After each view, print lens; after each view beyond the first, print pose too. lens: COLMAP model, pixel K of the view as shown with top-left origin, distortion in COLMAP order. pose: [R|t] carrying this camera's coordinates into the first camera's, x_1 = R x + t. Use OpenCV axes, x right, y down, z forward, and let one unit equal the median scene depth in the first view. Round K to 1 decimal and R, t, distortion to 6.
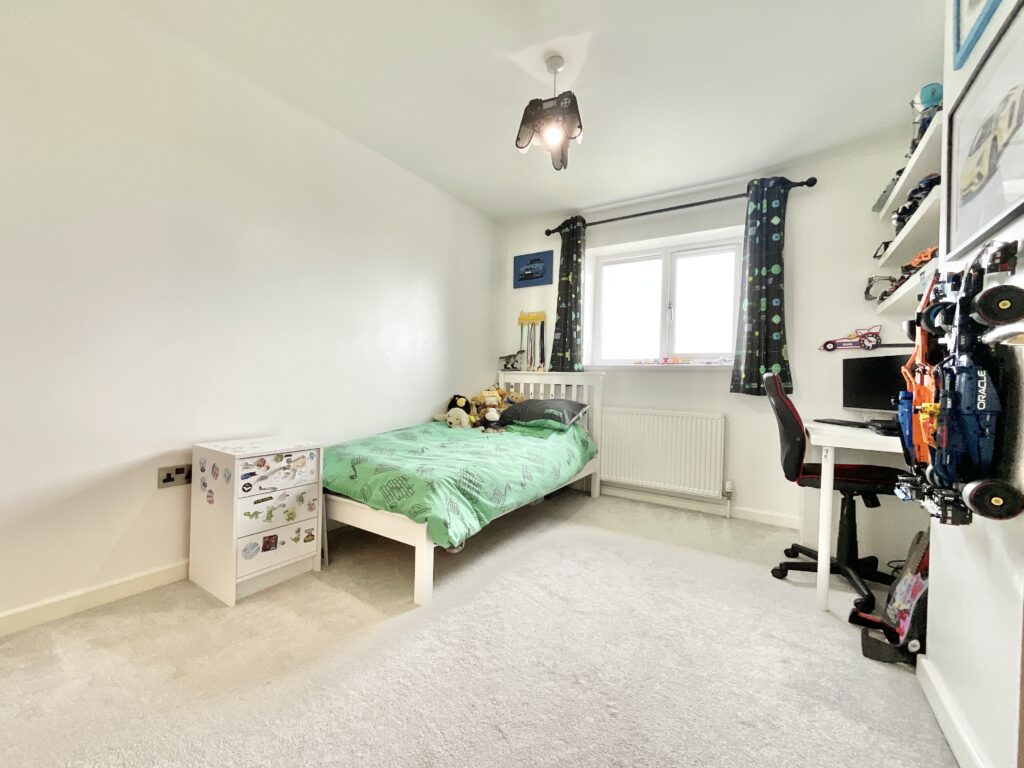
lens RADIAL K [[405.1, 0, 518.8], [0, 405.1, 382.9], [0, 0, 1]] dist [-0.006980, 0.000179]
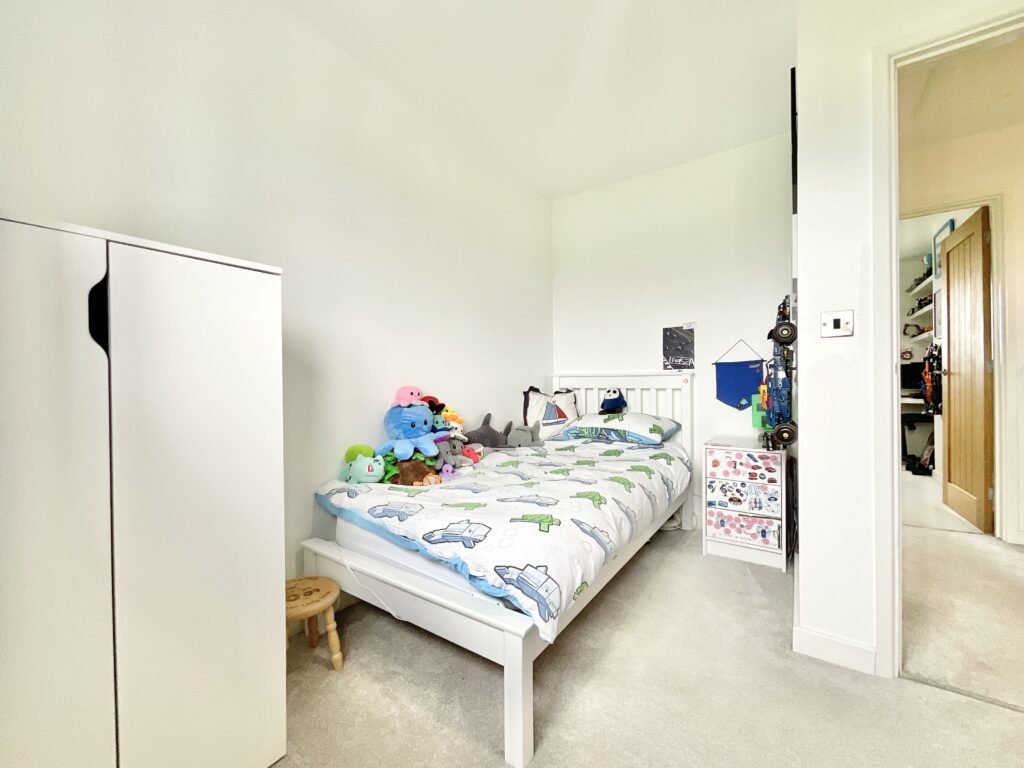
lens RADIAL K [[405.1, 0, 518.8], [0, 405.1, 382.9], [0, 0, 1]] dist [-0.006980, 0.000179]
pose [[0.998509, -0.039544, -0.037617, -1.091808], [0.039352, 0.999208, -0.005832, -0.034536], [0.037818, 0.004343, 0.999275, -1.188197]]
